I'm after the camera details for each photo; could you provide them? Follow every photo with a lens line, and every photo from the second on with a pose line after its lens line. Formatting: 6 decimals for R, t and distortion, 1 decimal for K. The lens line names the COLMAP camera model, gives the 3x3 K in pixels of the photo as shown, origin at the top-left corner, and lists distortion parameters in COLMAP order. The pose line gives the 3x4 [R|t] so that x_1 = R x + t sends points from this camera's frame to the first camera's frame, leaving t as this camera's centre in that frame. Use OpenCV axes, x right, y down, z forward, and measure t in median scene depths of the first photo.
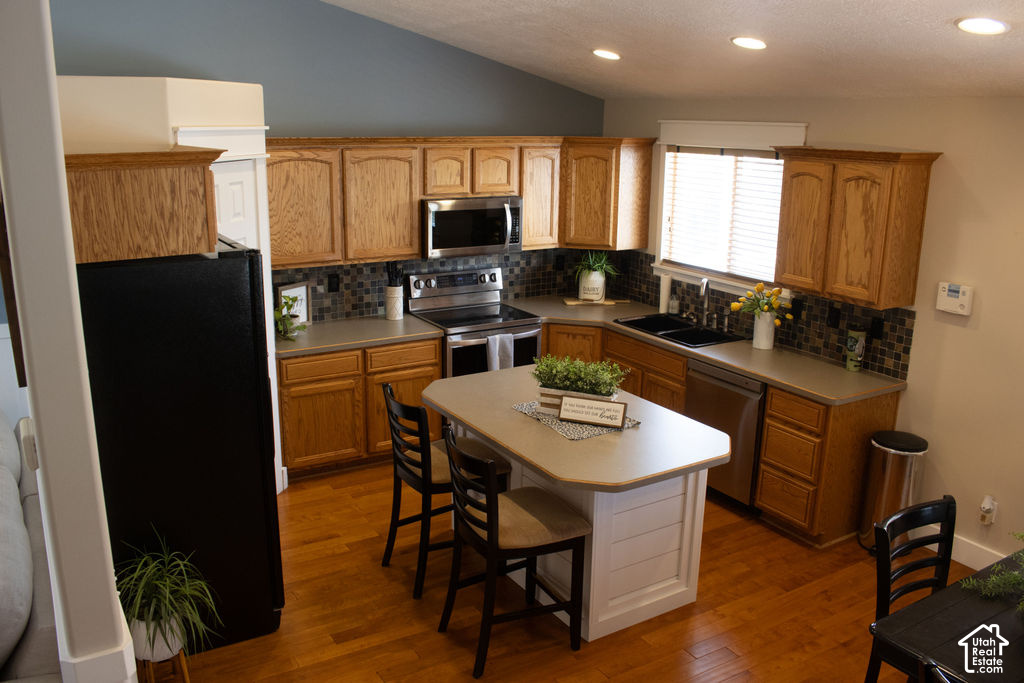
lens RADIAL K [[877.6, 0, 518.6], [0, 877.6, 345.2], [0, 0, 1]] dist [-0.144107, 0.083618]
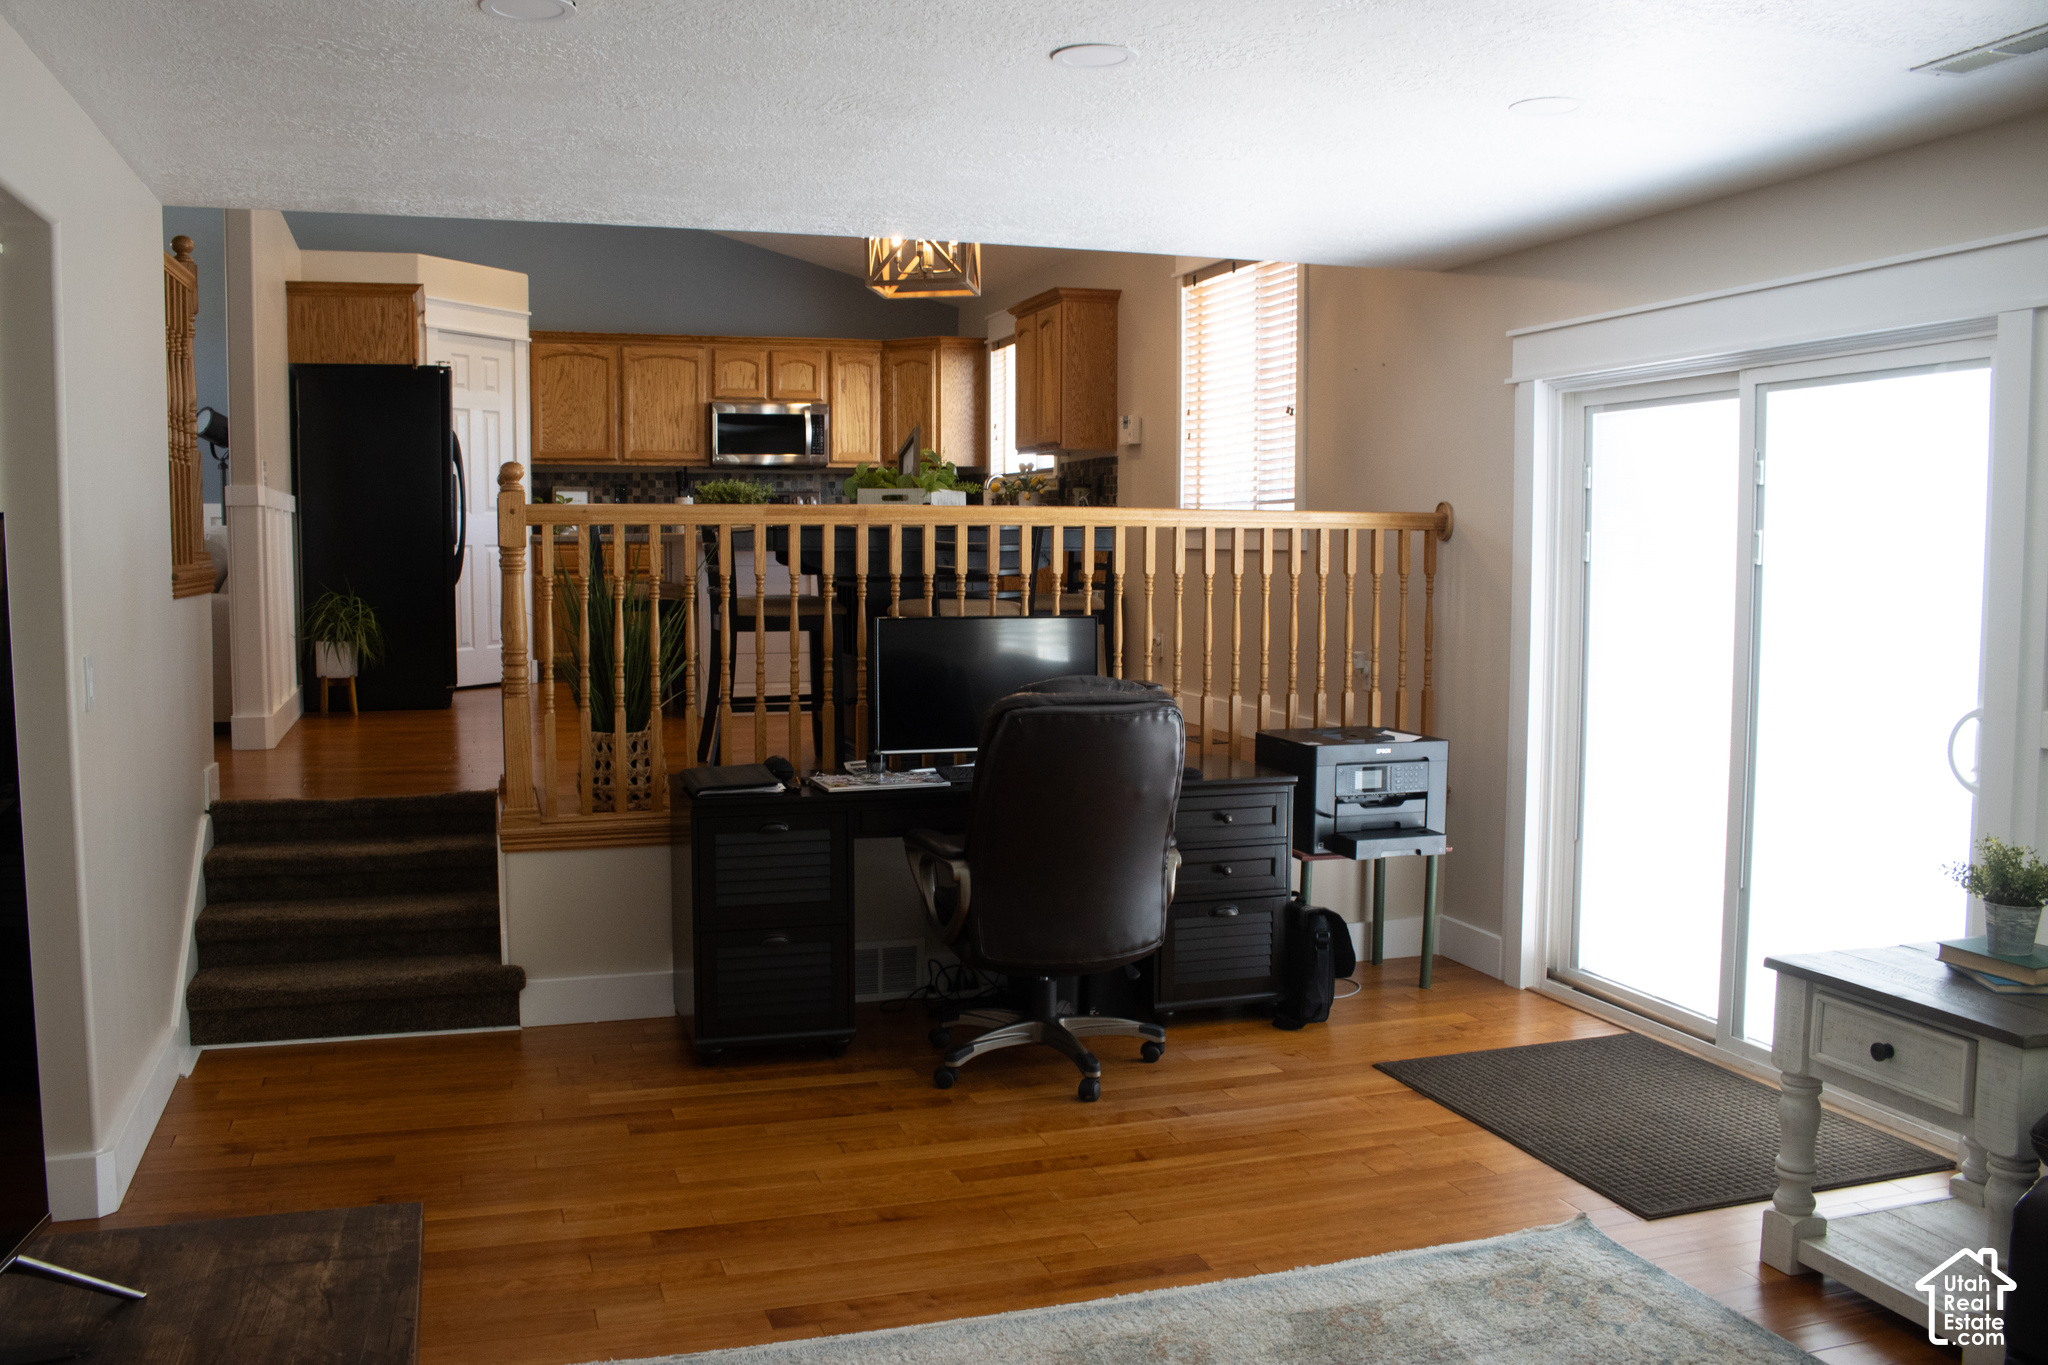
lens RADIAL K [[1755.2, 0, 1013.6], [0, 1755.2, 679.0], [0, 0, 1]] dist [-0.144107, 0.083618]
pose [[0.974775, 0.004713, -0.223142, 0.641280], [-0.043519, 0.984601, -0.169310, 0.438962], [0.218908, 0.174750, 0.959970, -0.692494]]
